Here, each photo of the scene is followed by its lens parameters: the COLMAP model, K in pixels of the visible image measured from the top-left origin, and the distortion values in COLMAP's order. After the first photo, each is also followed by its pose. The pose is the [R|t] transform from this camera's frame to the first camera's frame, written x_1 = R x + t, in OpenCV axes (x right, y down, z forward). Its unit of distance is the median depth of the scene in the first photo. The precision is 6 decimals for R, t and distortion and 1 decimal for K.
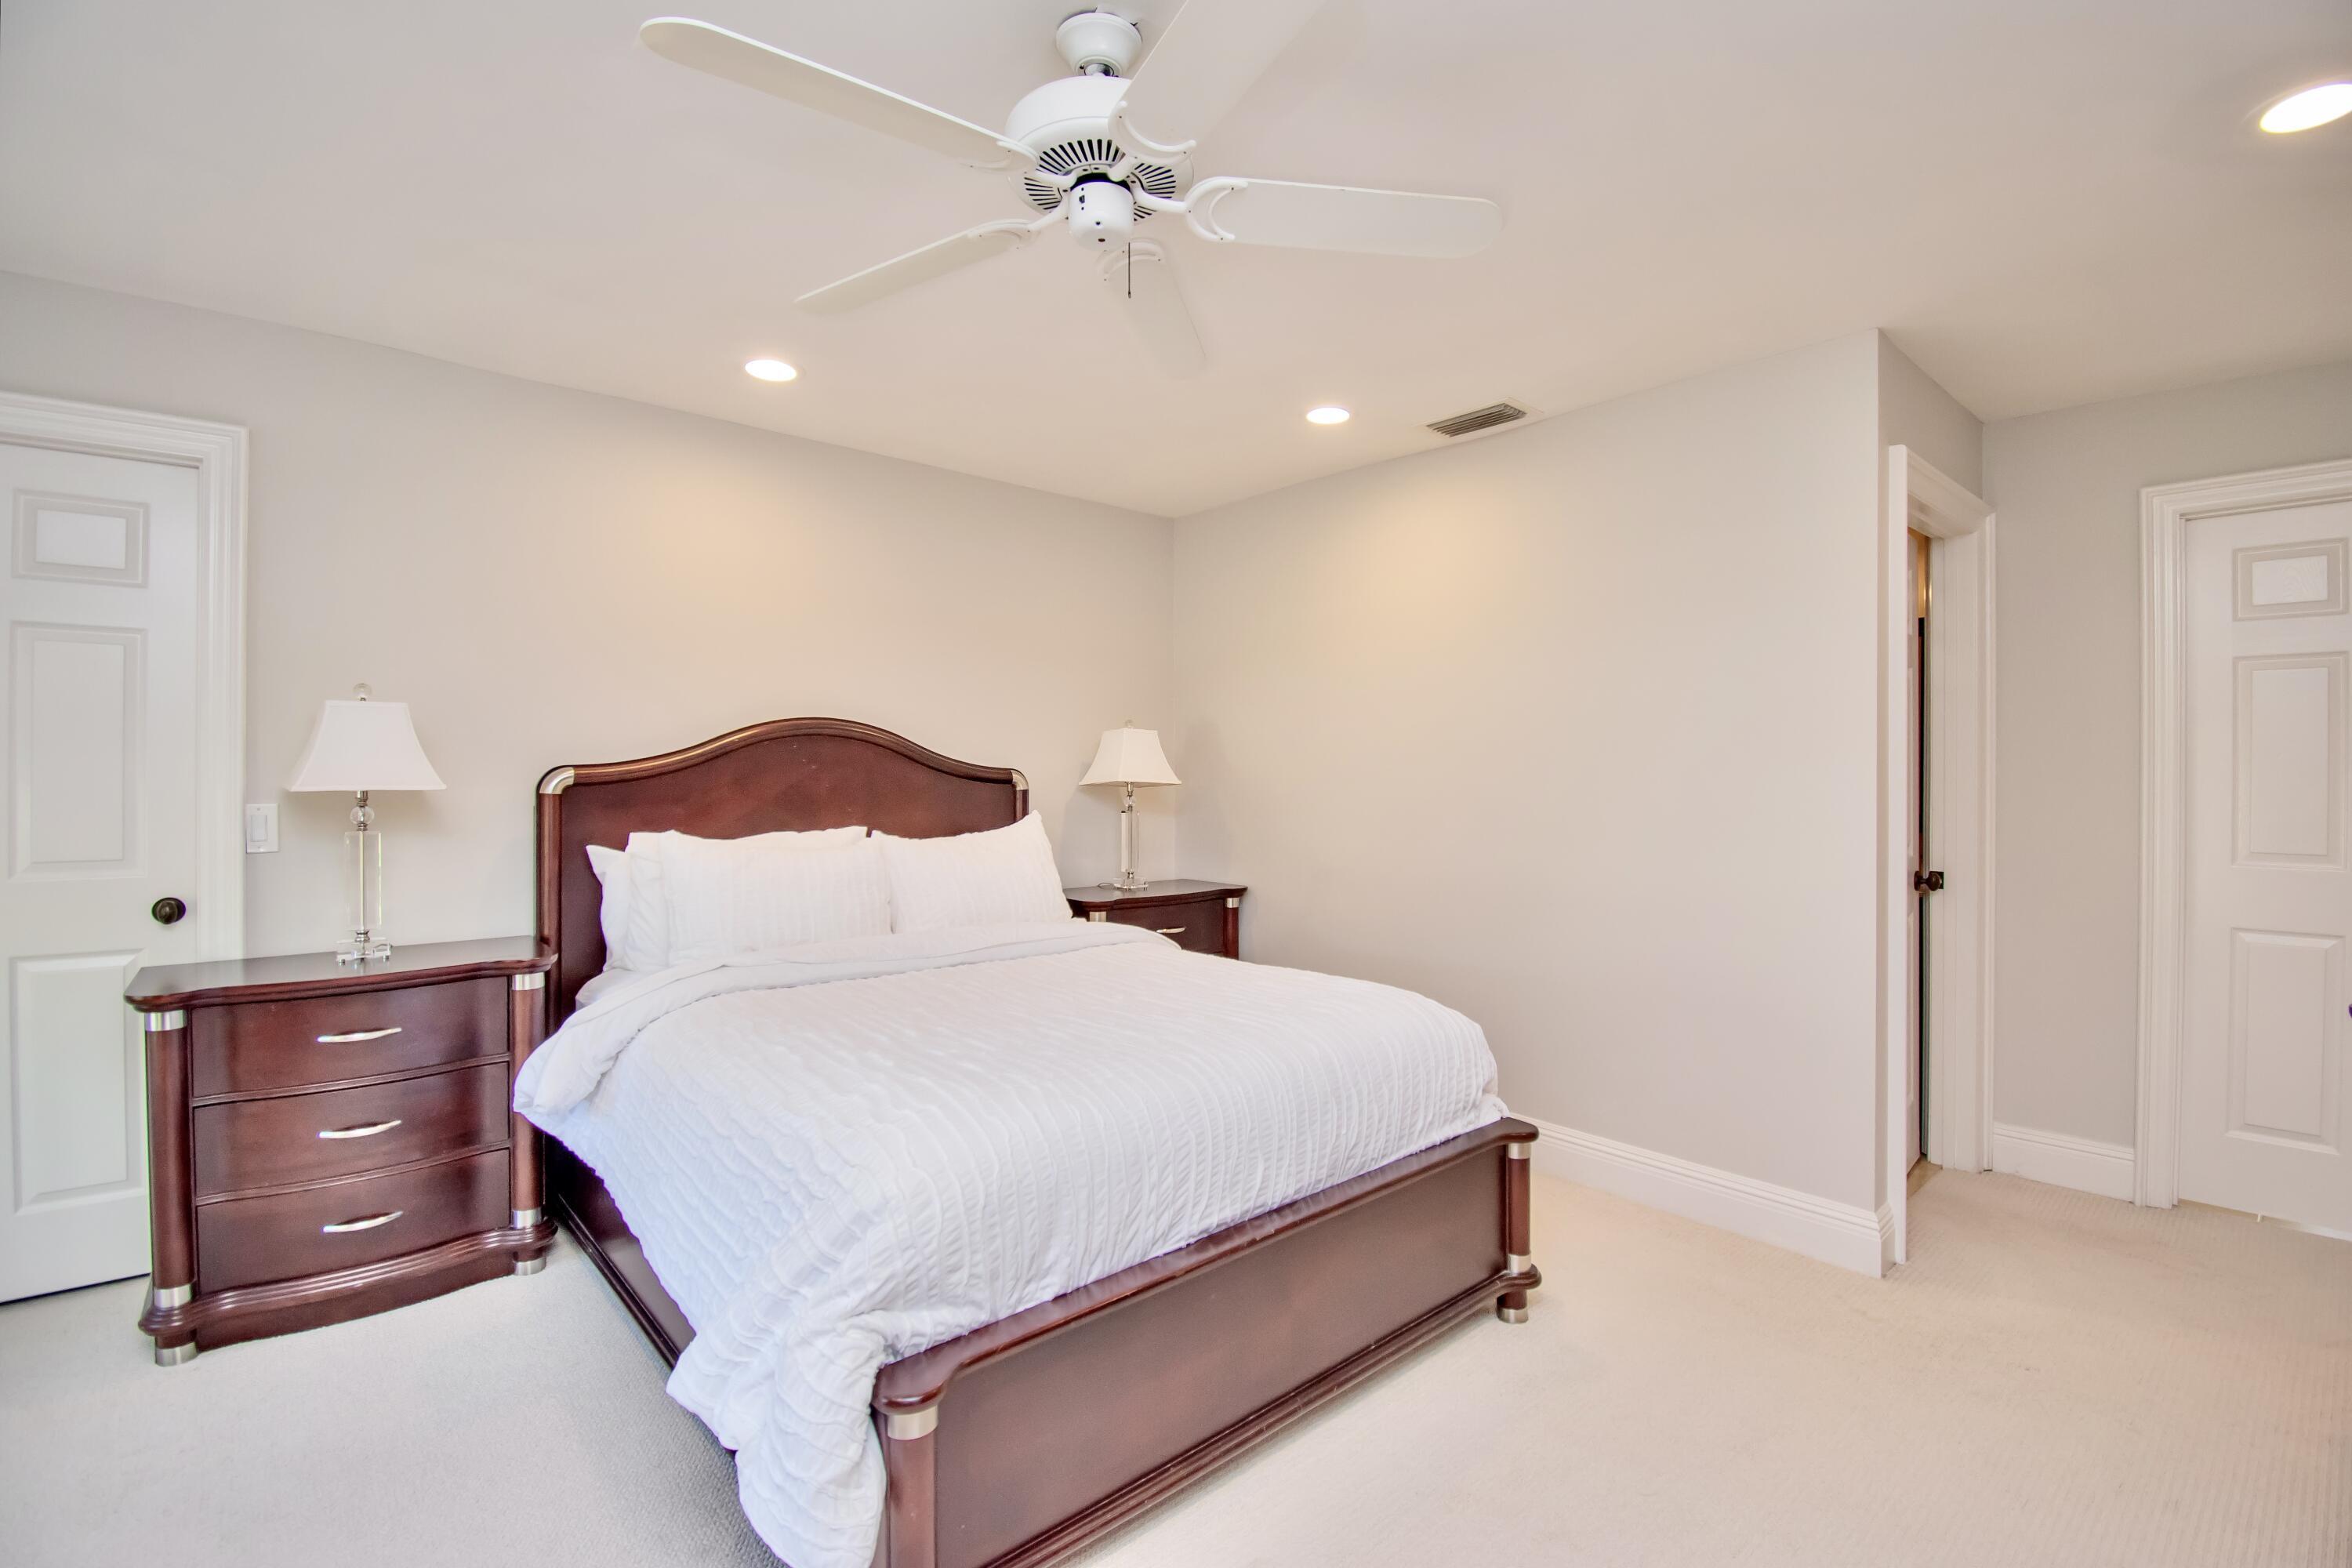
lens RADIAL K [[1060.5, 0, 1176.0], [0, 1060.5, 784.0], [0, 0, 1]] dist [0.026507, -0.029503]
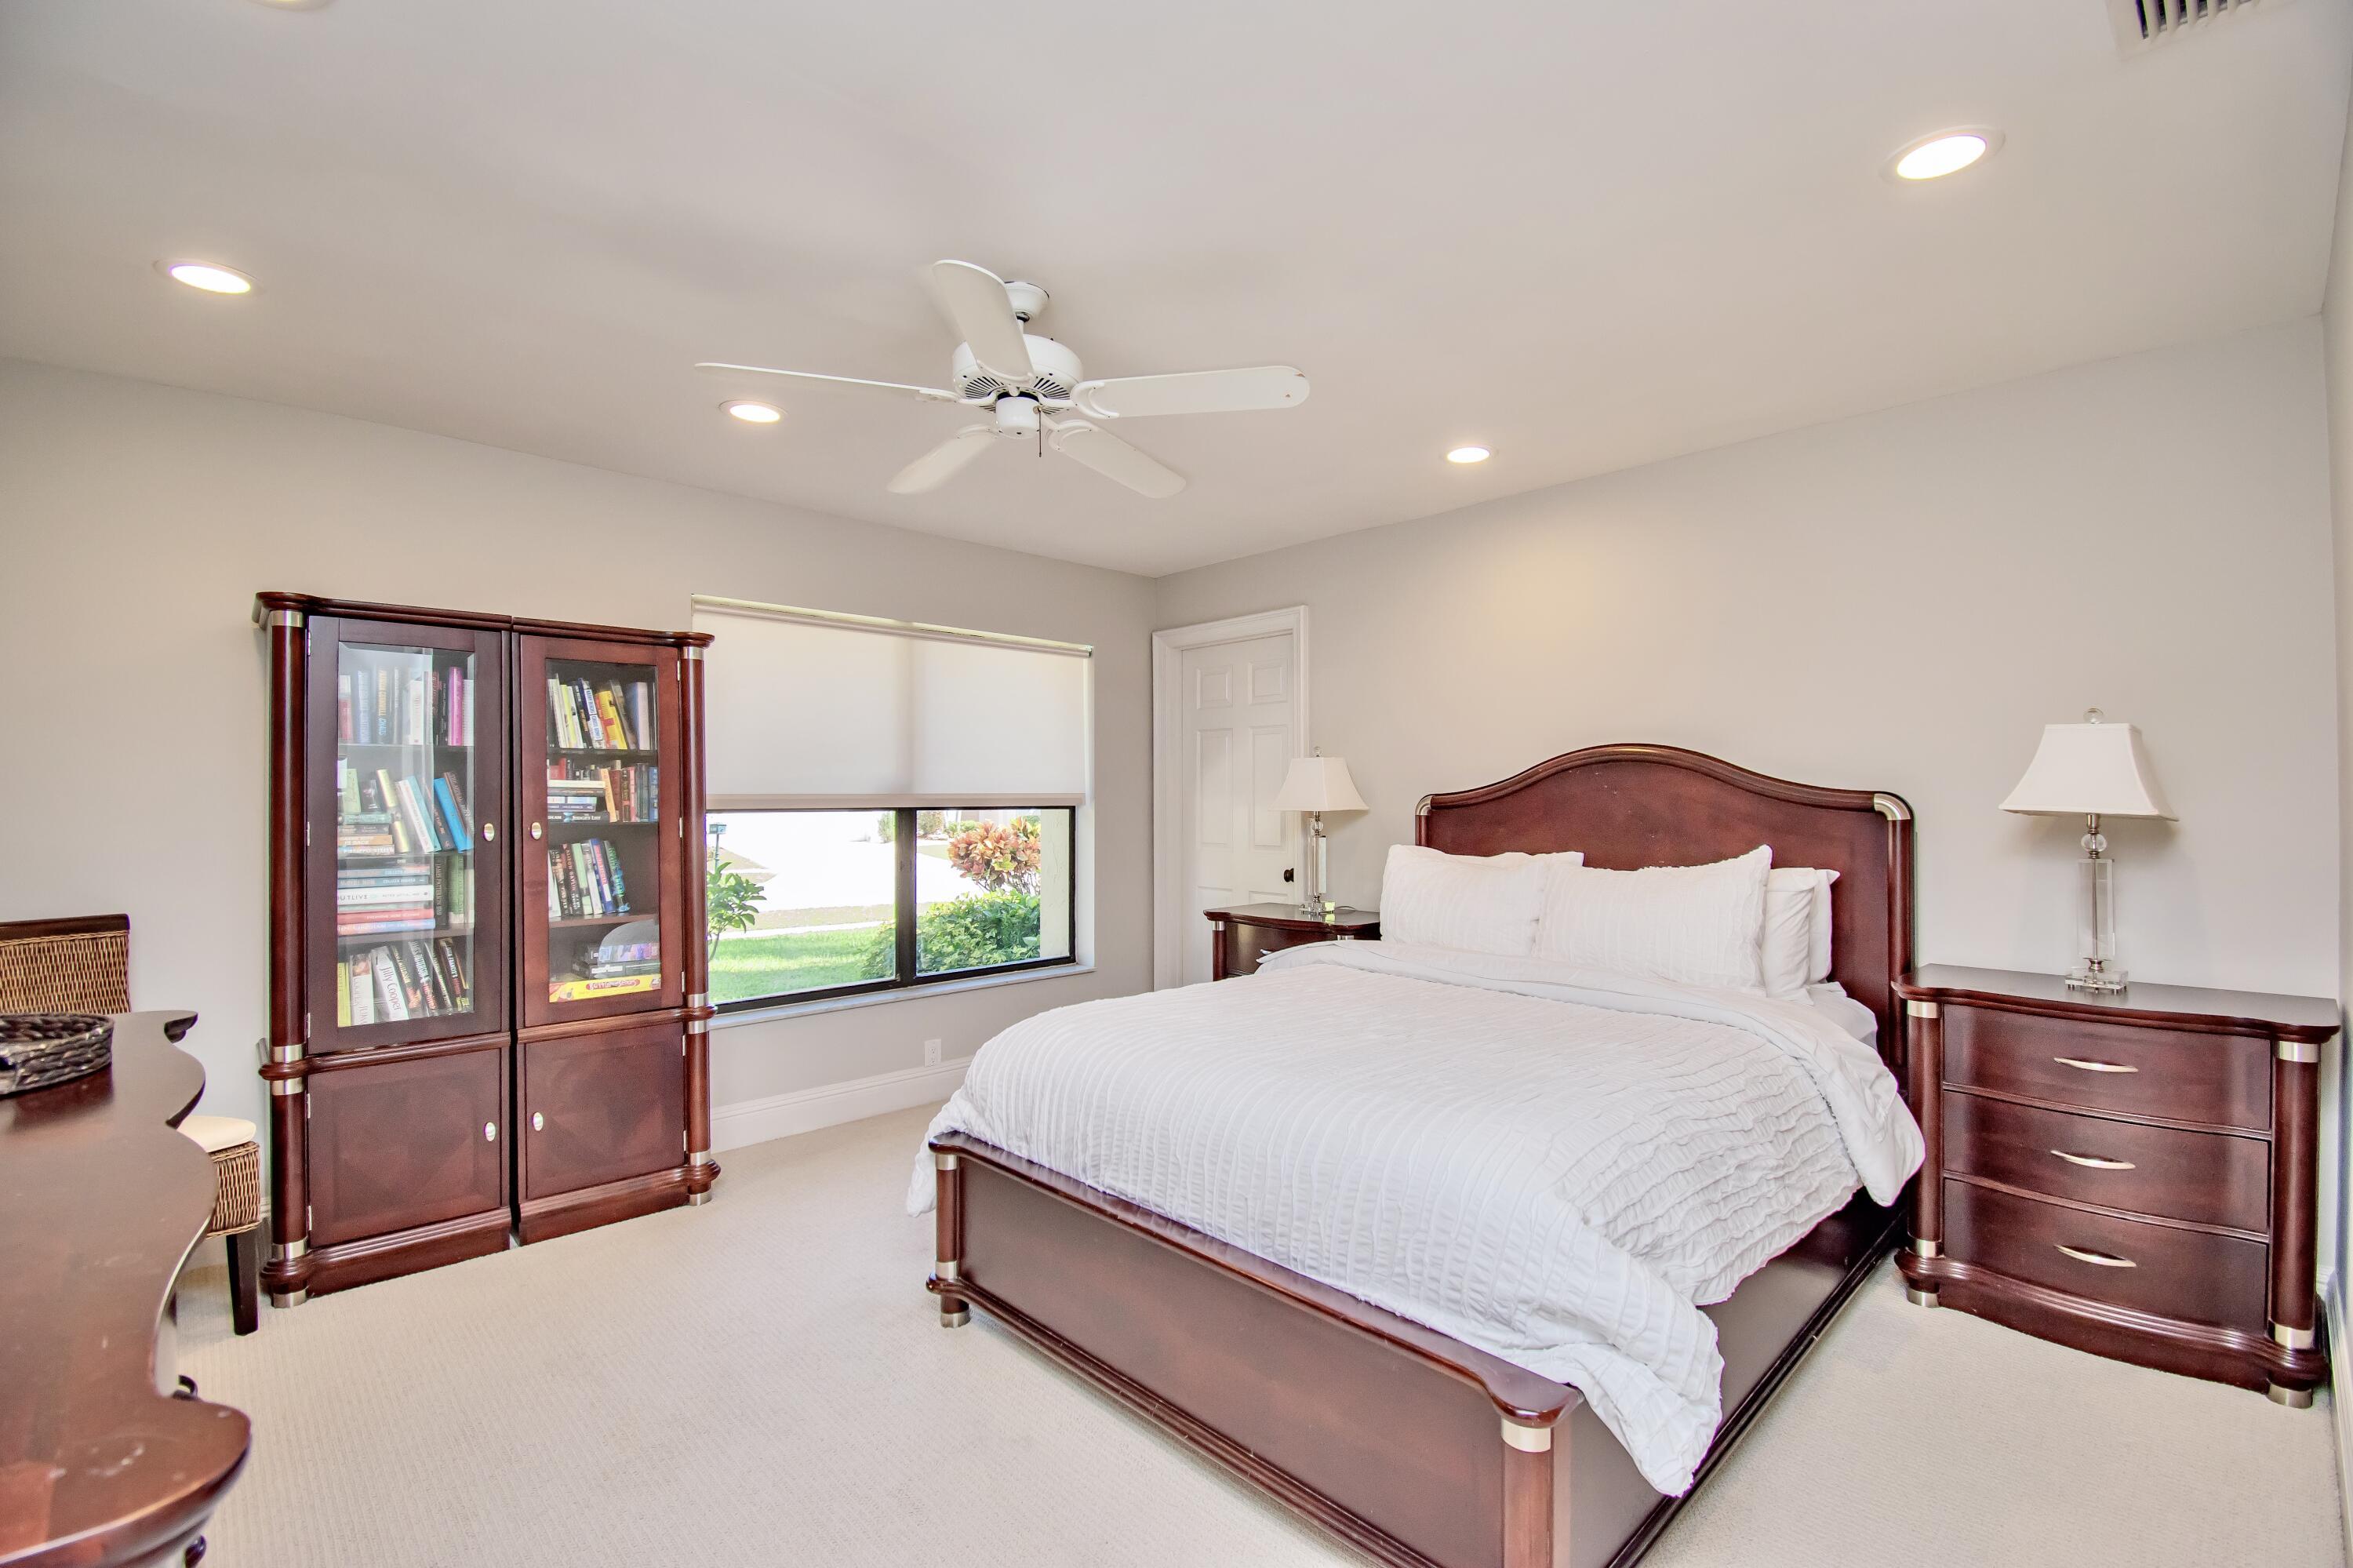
lens RADIAL K [[1016.9, 0, 1179.7], [0, 1016.9, 809.9], [0, 0, 1]] dist [0.000950, -0.011169]
pose [[0.037584, 0.005740, -0.999277, 0.707119], [-0.006232, 0.999965, 0.005510, -0.002952], [0.999274, 0.006021, 0.037618, 0.634359]]
